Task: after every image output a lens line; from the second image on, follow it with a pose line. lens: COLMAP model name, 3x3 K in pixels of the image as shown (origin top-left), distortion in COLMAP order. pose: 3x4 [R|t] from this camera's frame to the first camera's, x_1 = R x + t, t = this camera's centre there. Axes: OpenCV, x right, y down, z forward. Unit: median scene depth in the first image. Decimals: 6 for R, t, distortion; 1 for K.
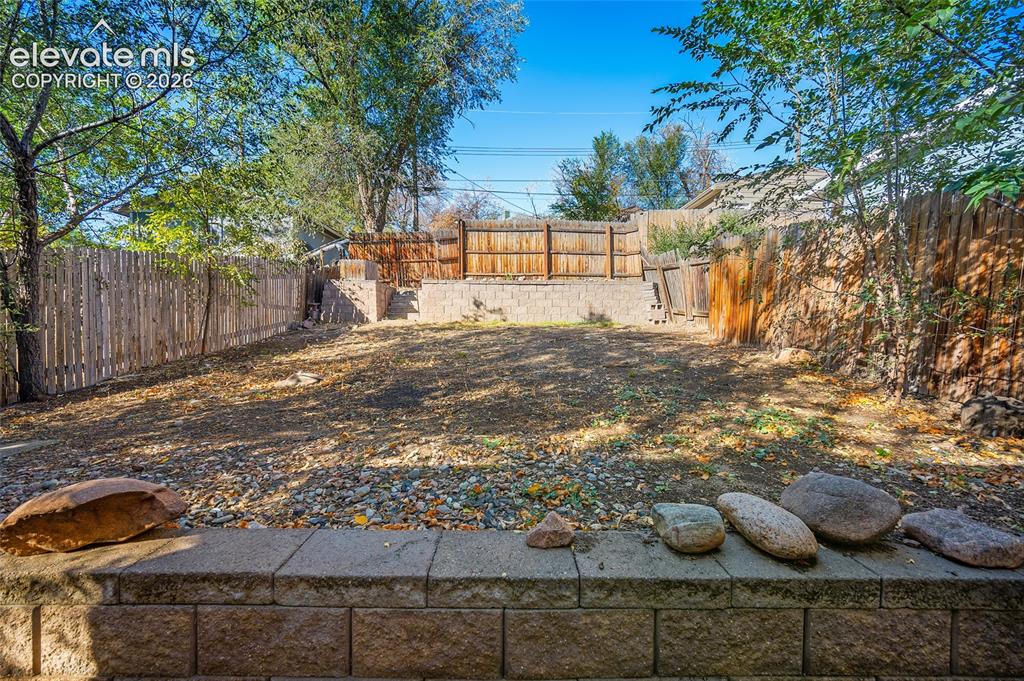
lens RADIAL K [[406.5, 0, 514.1], [0, 406.5, 330.4], [0, 0, 1]] dist [-0.001856, 0.000091]
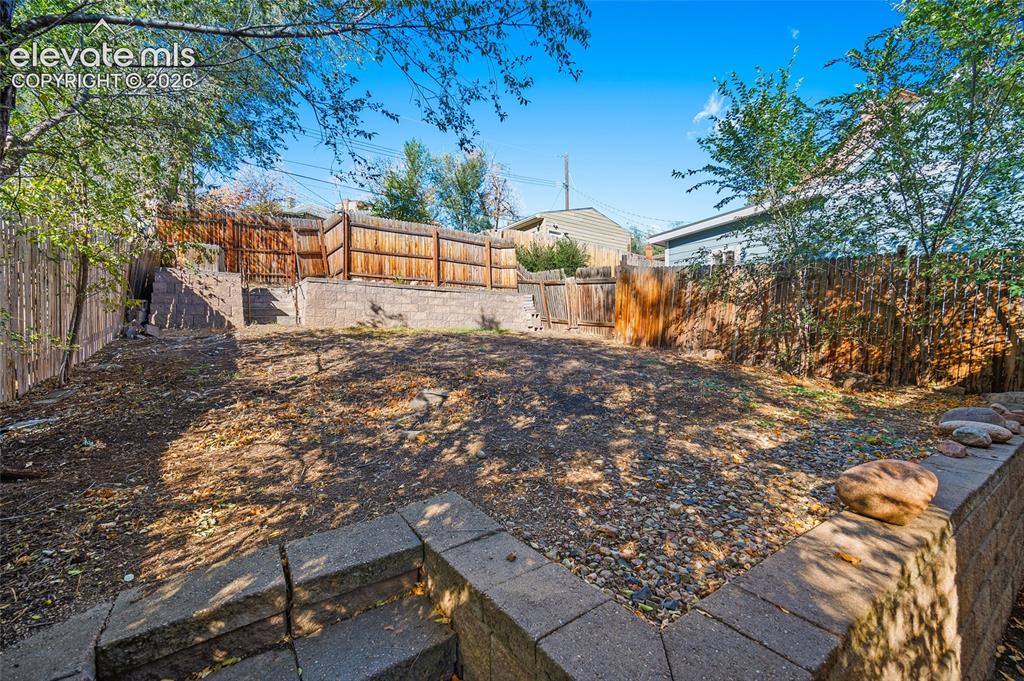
lens RADIAL K [[409.7, 0, 505.4], [0, 409.7, 324.1], [0, 0, 1]] dist [0.000435, 0.000053]
pose [[0.838931, 0.010720, 0.544133, -0.346070], [0.002339, 0.999726, -0.023303, -0.007310], [-0.544233, 0.020822, 0.838675, 0.070414]]
